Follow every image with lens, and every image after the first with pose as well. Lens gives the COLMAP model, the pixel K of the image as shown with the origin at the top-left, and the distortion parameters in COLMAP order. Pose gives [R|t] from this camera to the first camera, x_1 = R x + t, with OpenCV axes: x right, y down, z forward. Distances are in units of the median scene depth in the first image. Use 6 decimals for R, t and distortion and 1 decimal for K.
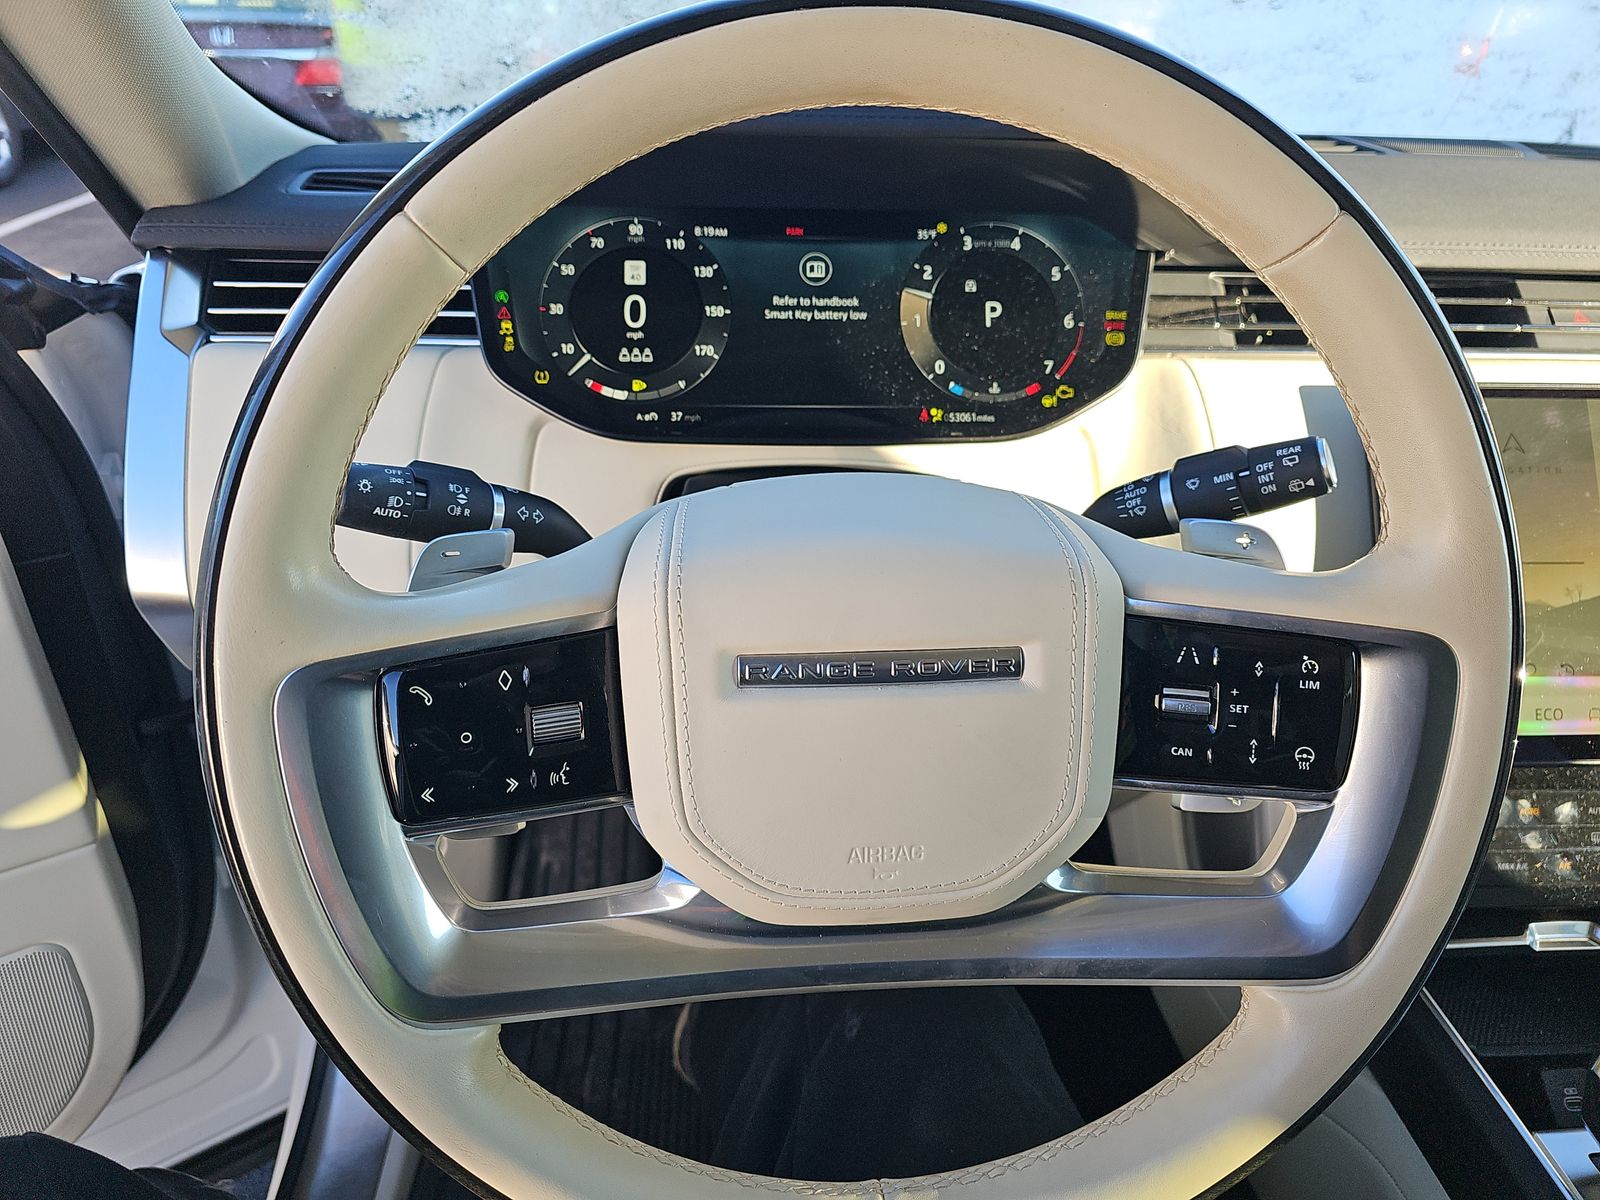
lens RADIAL K [[1070.8, 0, 809.4], [0, 1070.8, 593.4], [0, 0, 1]] dist [0.026583, -0.000681]
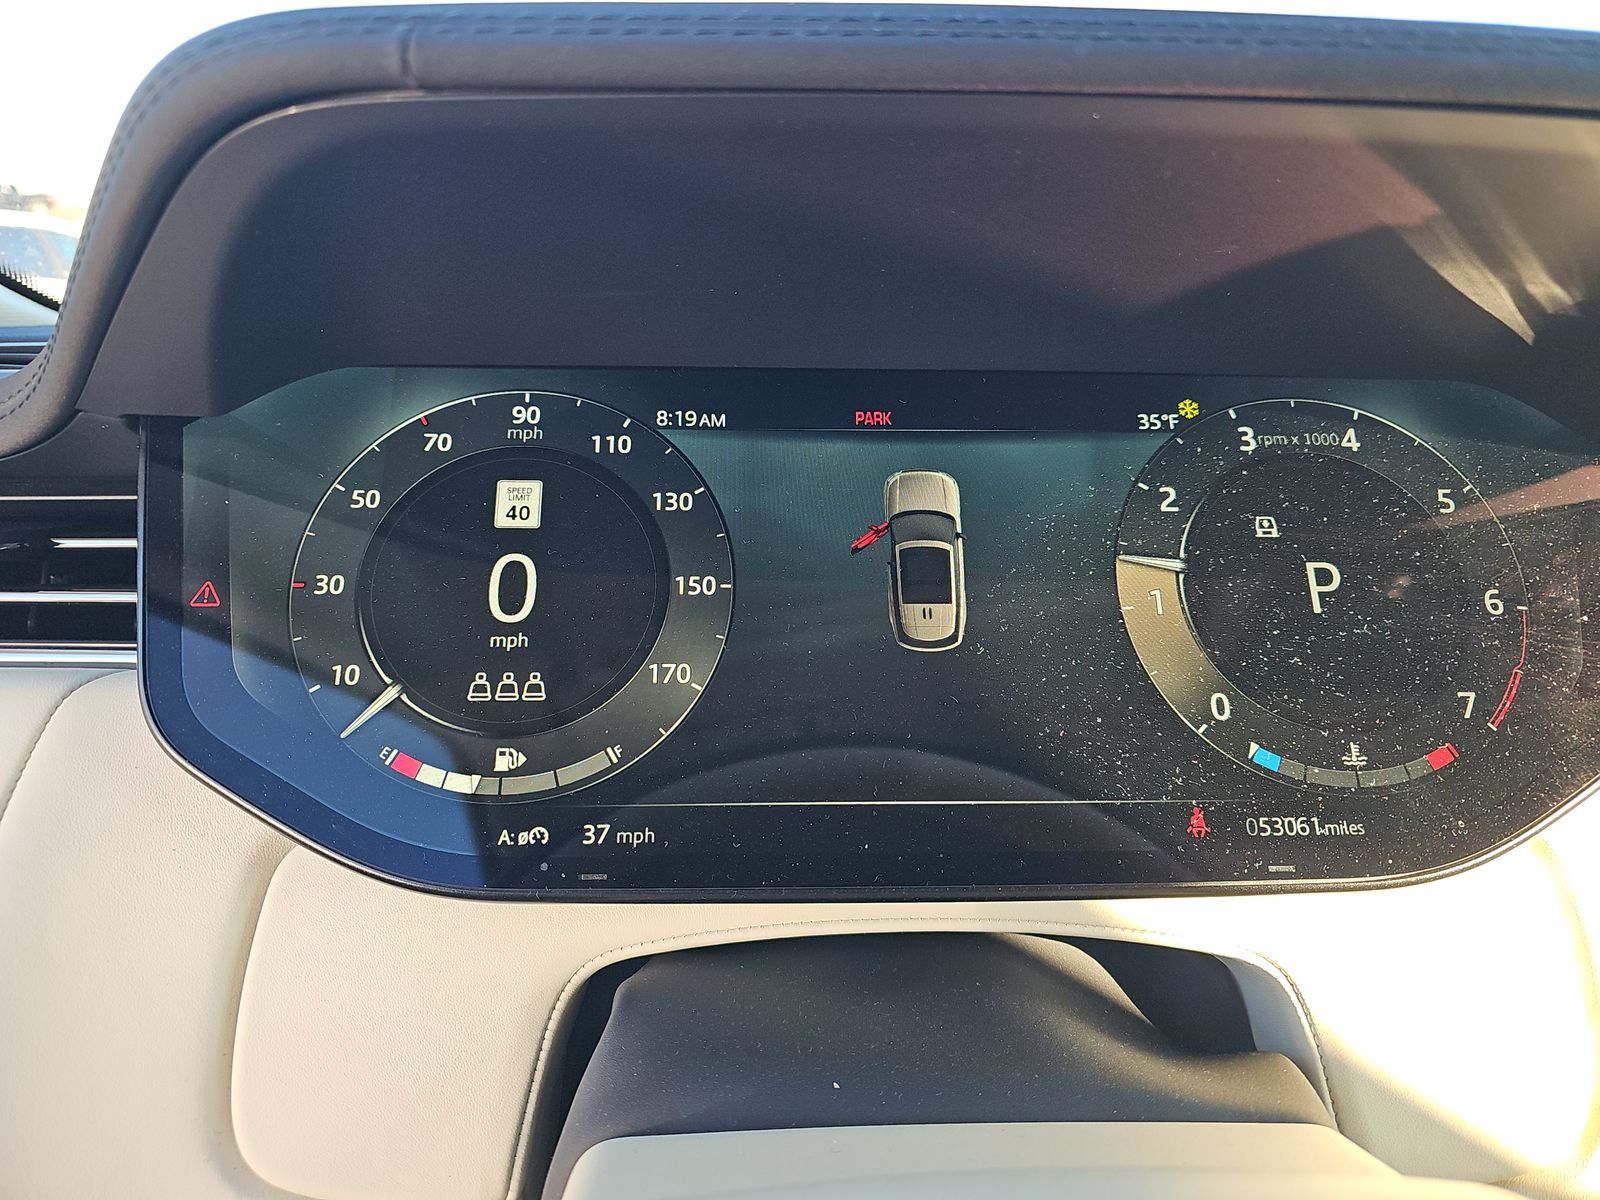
lens RADIAL K [[1070.8, 0, 796.6], [0, 1070.8, 597.5], [0, 0, 1]] dist [0.026583, -0.000681]
pose [[0.999871, -0.009116, -0.013207, -0.041254], [0.005500, 0.967801, -0.251655, -0.147741], [0.015075, 0.251550, 0.967727, 0.577896]]
